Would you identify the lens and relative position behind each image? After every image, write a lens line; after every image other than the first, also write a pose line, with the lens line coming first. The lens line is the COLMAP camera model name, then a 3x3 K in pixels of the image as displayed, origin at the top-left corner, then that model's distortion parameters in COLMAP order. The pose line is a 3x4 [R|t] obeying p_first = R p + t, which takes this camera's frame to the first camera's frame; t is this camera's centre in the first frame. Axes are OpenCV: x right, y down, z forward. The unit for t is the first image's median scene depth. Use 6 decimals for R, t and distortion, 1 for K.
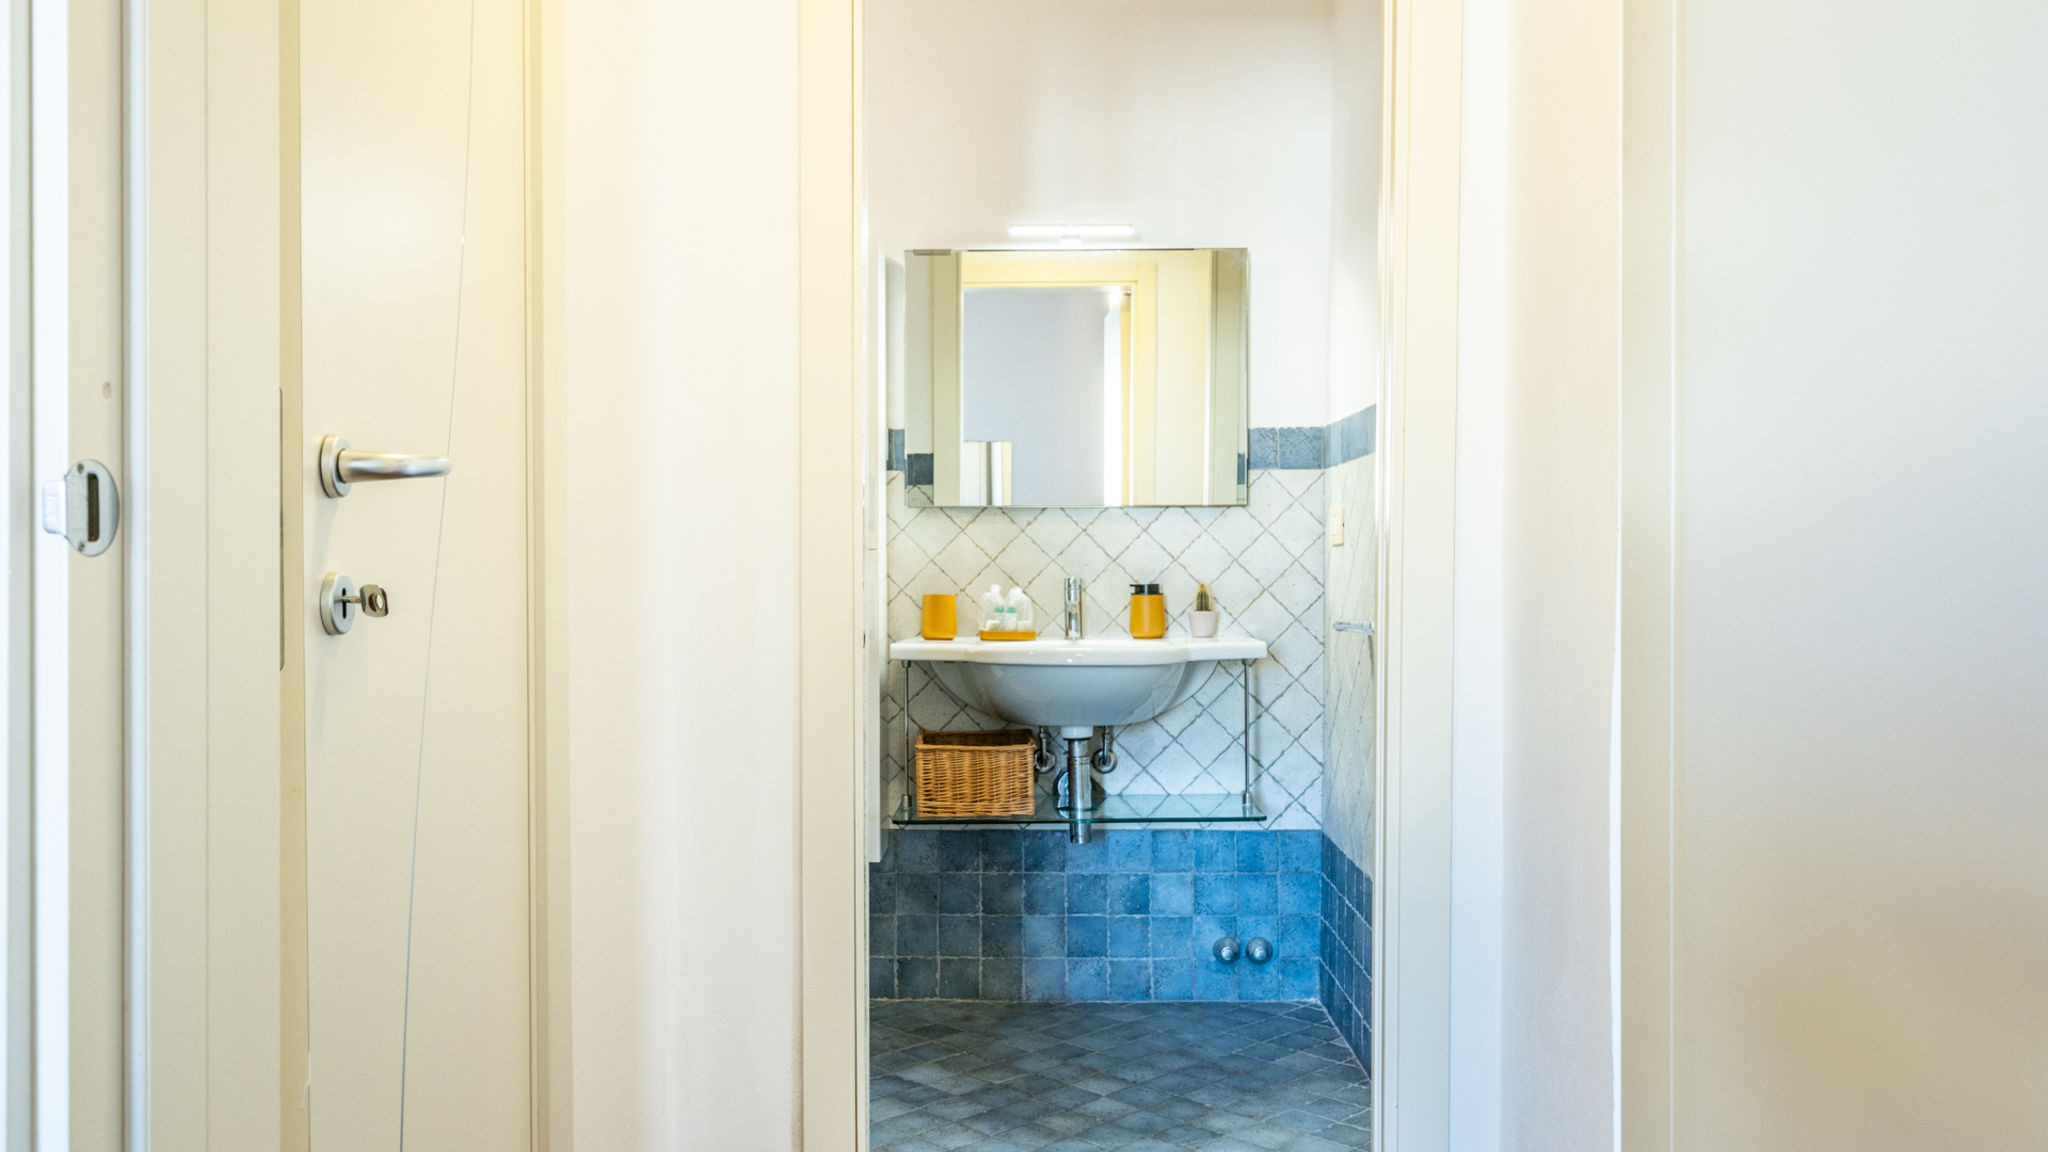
lens RADIAL K [[1688.9, 0, 1024.0], [0, 1688.9, 576.0], [0, 0, 1]] dist [-0.000040, -0.000031]
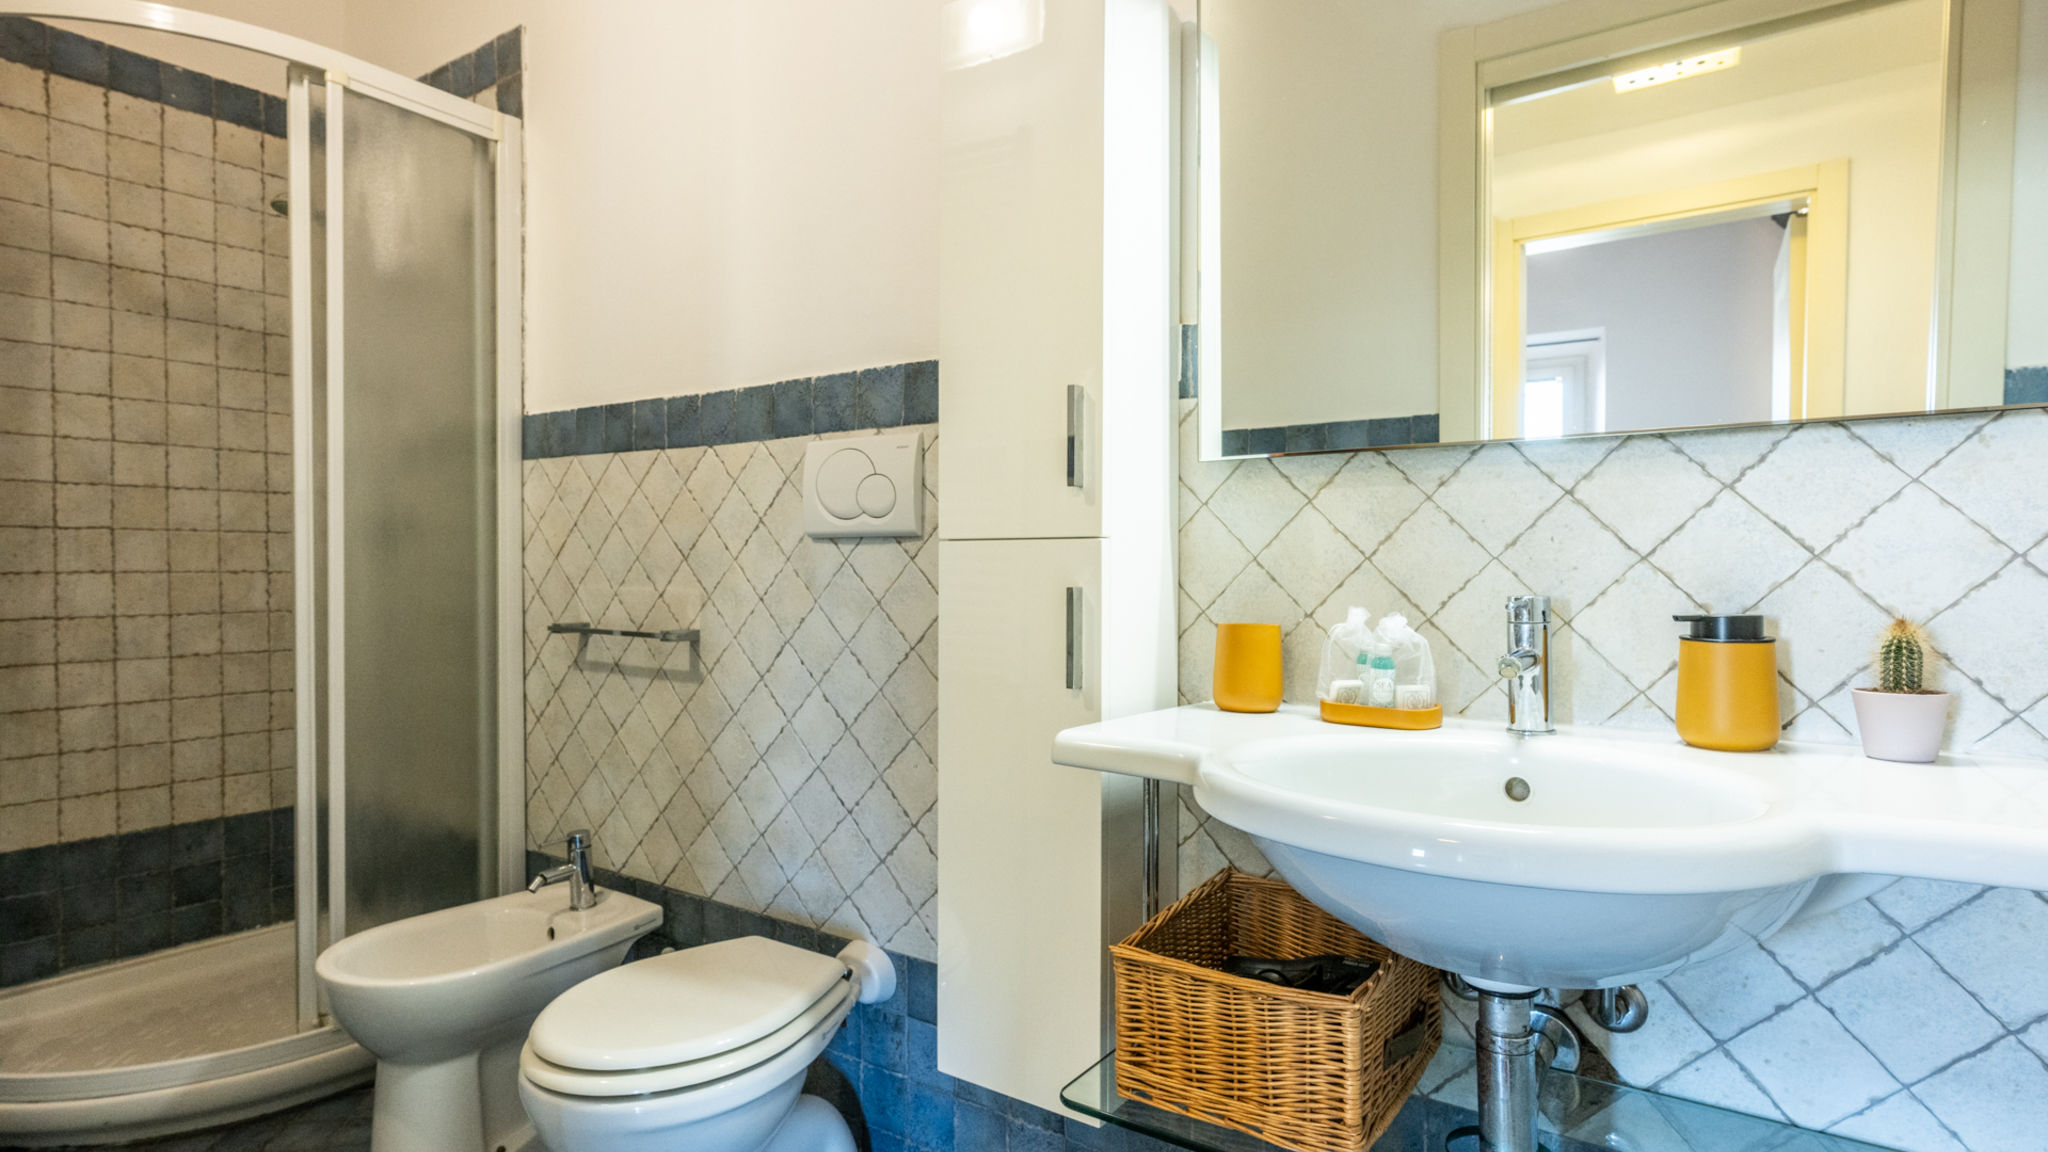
lens RADIAL K [[1039.3, 0, 1031.4], [0, 1039.3, 580.7], [0, 0, 1]] dist [0.000023, 0.000195]
pose [[0.820947, 0.011109, -0.570896, 0.078269], [-0.006262, 0.999926, 0.010452, -0.005312], [0.570969, -0.005006, 0.820956, 0.696594]]
